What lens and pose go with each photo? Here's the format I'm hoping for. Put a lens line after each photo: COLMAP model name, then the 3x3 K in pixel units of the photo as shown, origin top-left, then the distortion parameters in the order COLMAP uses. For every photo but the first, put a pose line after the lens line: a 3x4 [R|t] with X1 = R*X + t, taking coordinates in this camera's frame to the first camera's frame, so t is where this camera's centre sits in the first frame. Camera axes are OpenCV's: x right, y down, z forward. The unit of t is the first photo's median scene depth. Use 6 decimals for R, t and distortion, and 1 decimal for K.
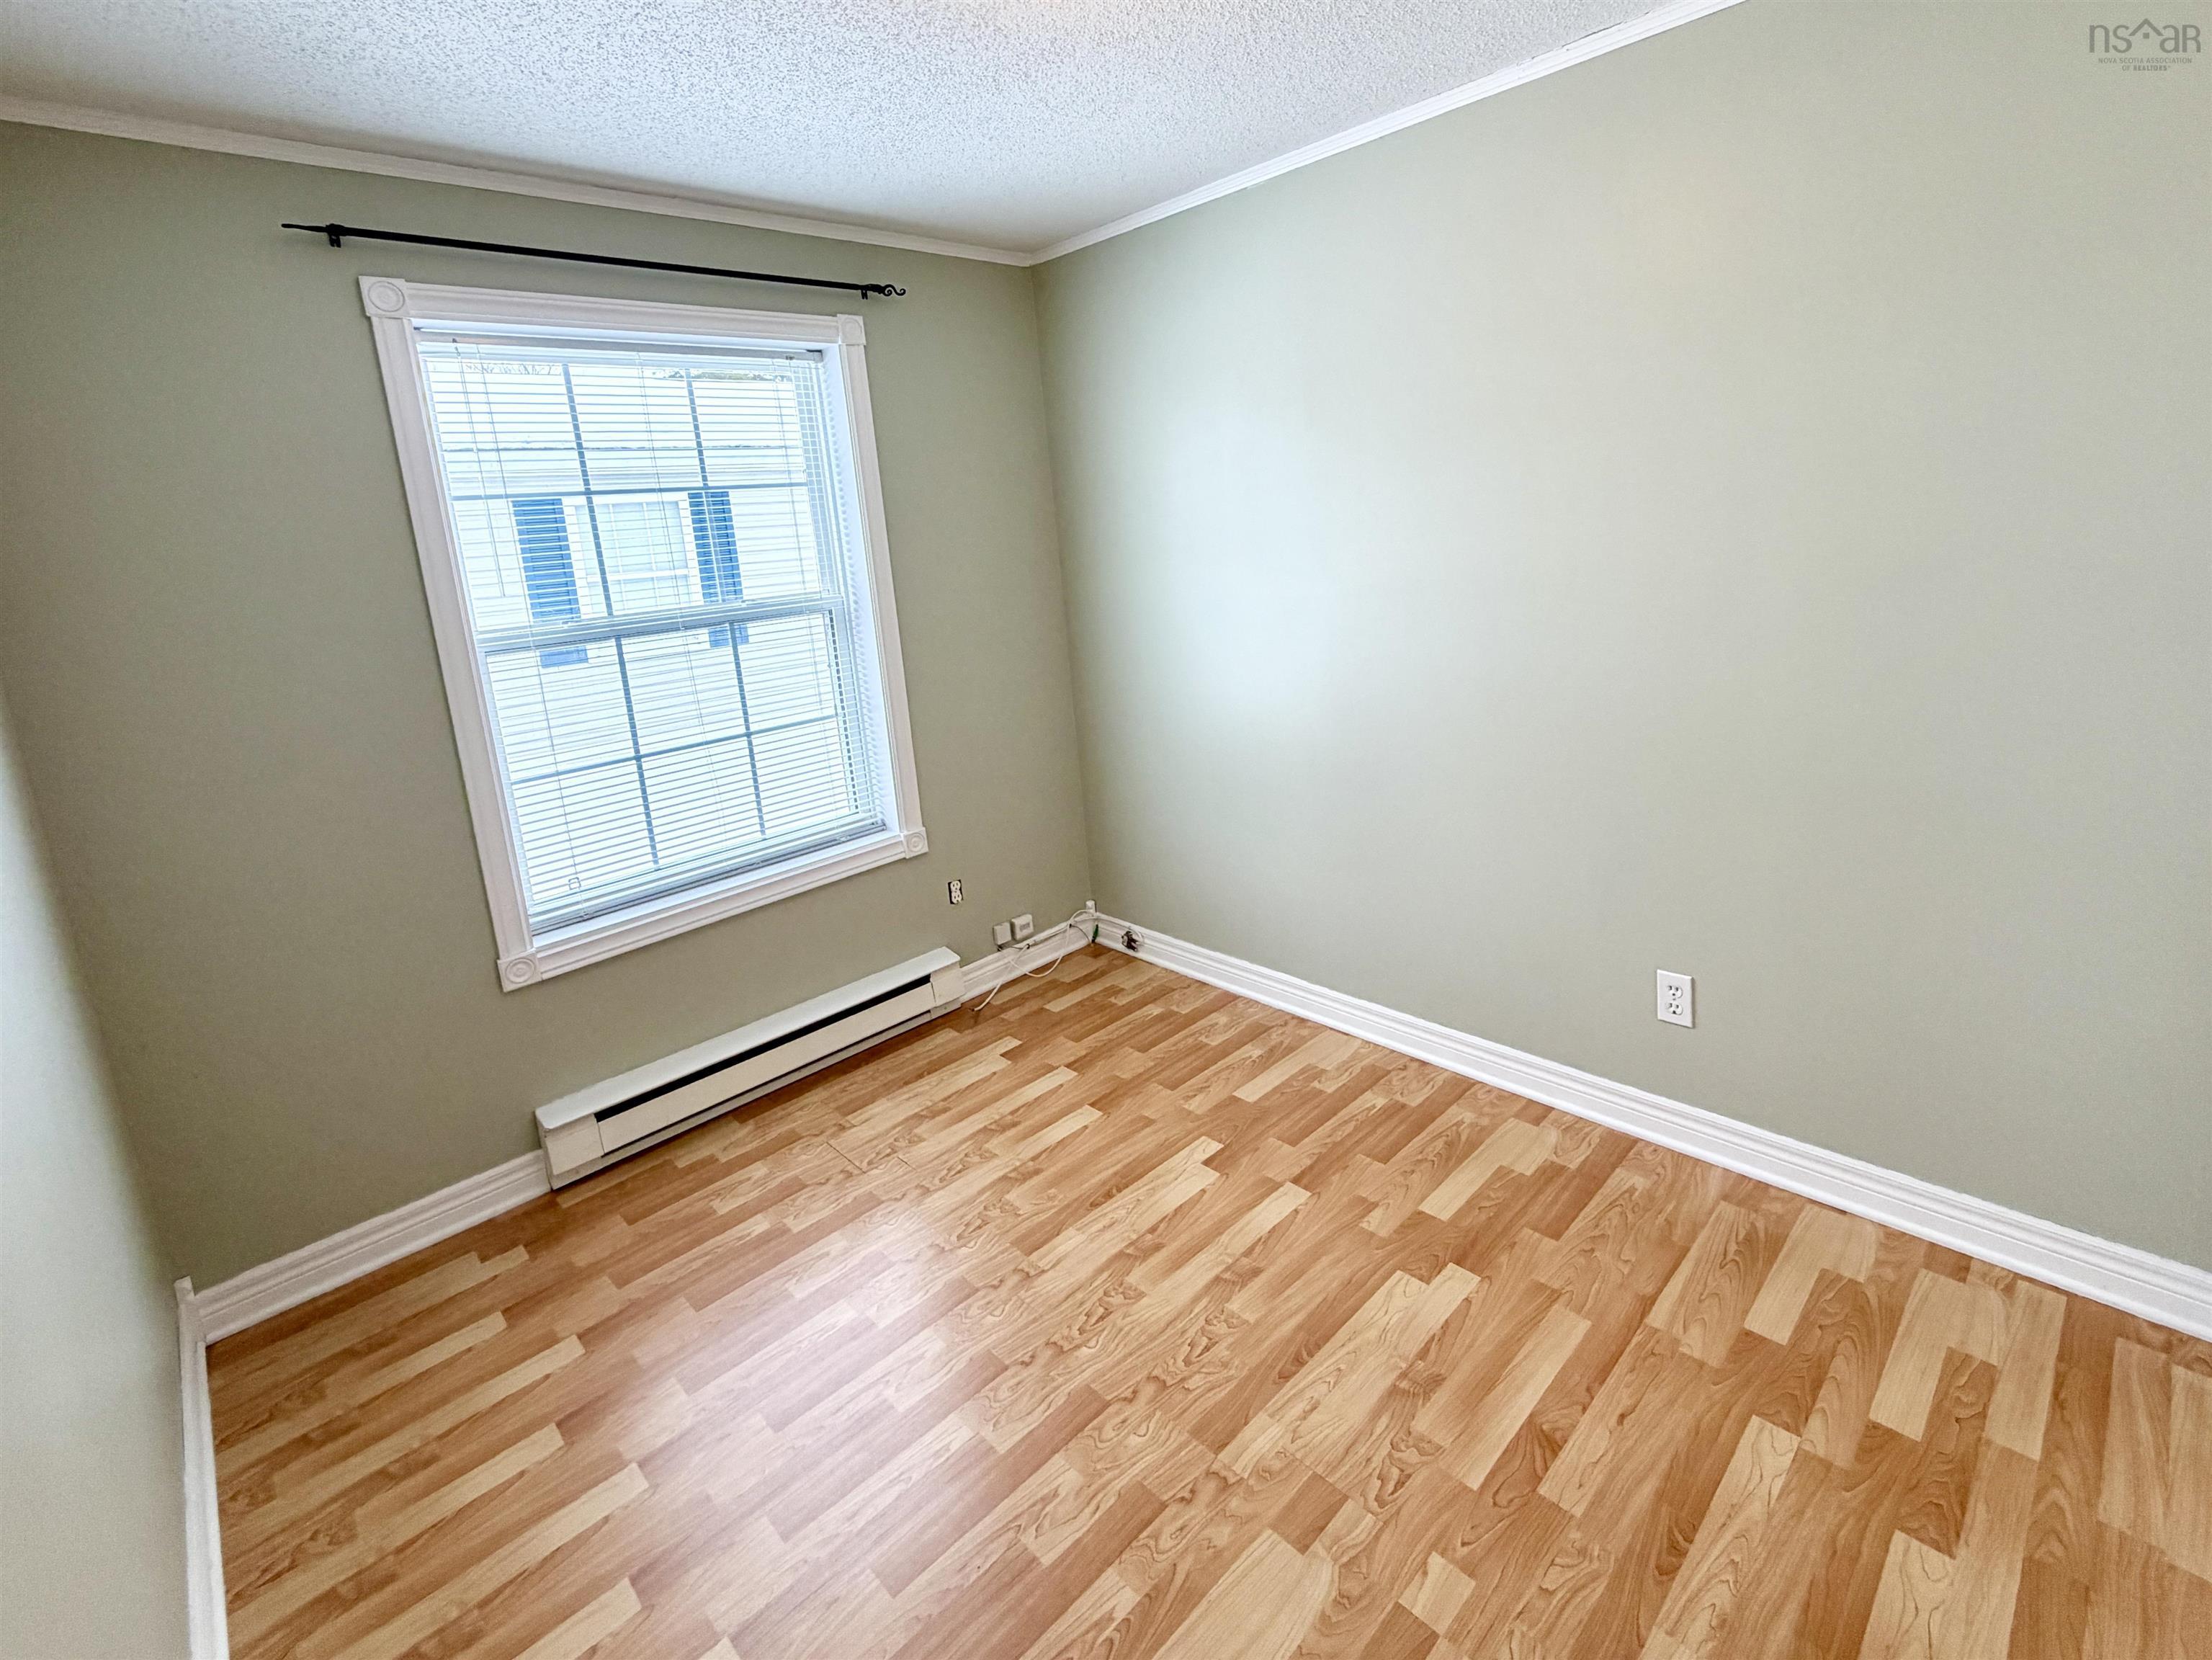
lens RADIAL K [[976.8, 0, 1287.4], [0, 976.8, 833.5], [0, 0, 1]] dist [0.001141, 0.001285]
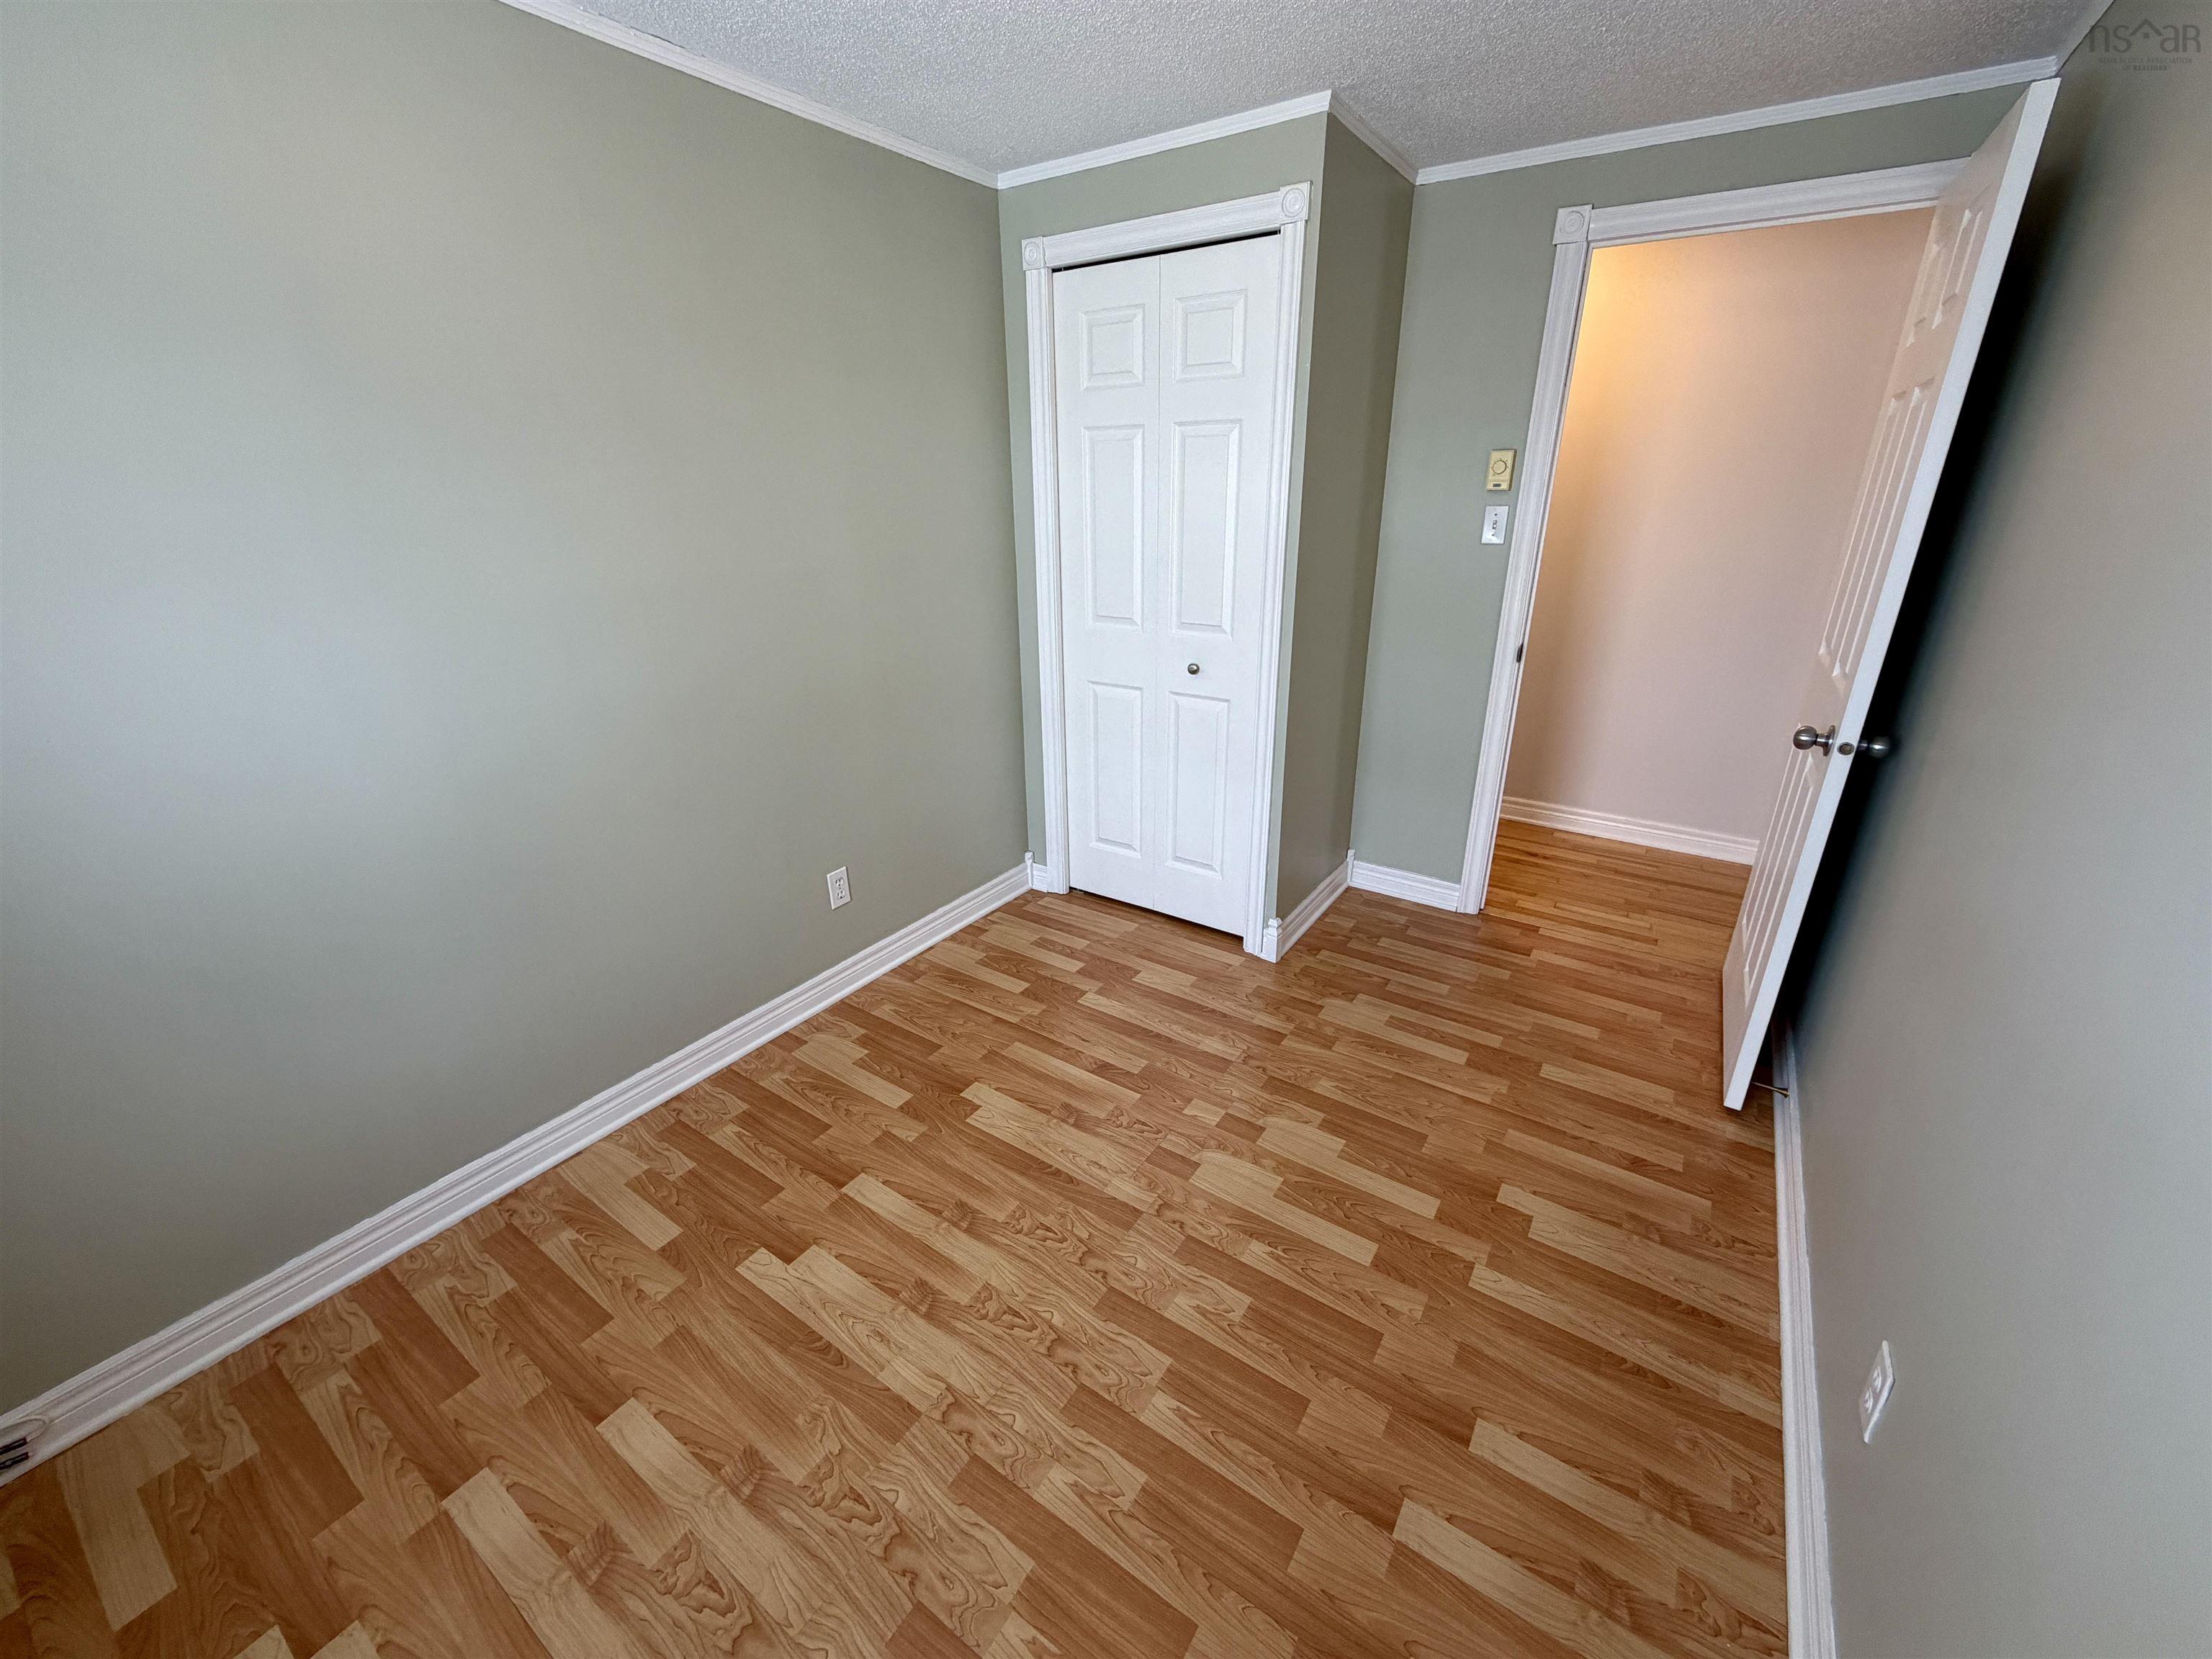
lens RADIAL K [[884.0, 0, 1100.9], [0, 884.0, 825.1], [0, 0, 1]] dist [0.000708, 0.000656]
pose [[-0.120411, -0.290452, 0.949283, -0.814811], [0.325372, 0.891873, 0.314158, -0.166028], [-0.937888, 0.346698, -0.012886, 0.703309]]
